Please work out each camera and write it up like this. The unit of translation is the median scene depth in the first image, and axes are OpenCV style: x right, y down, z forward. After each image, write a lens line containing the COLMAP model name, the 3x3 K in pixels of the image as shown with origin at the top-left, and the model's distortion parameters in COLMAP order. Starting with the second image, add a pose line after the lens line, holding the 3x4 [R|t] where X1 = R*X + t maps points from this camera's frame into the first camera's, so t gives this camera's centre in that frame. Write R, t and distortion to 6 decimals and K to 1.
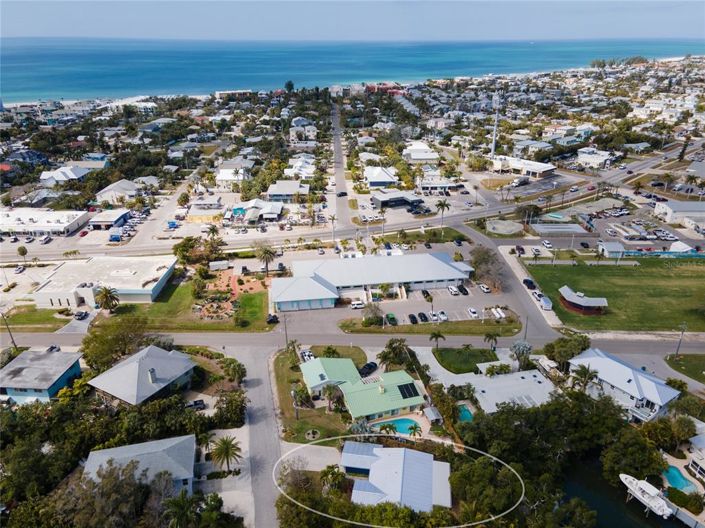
lens RADIAL K [[489.1, 0, 370.0], [0, 489.1, 264.0], [0, 0, 1]] dist [0.048244, 0.002734]
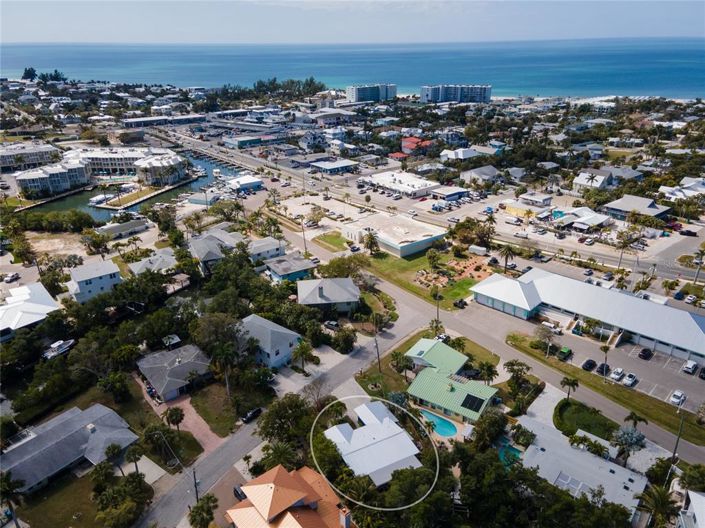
lens RADIAL K [[489.1, 0, 370.0], [0, 489.1, 264.0], [0, 0, 1]] dist [0.048244, 0.002734]
pose [[0.644210, 0.316400, -0.696336, 0.320608], [-0.316318, 0.939130, 0.134081, -0.040614], [0.696374, 0.133887, 0.705080, 0.077662]]
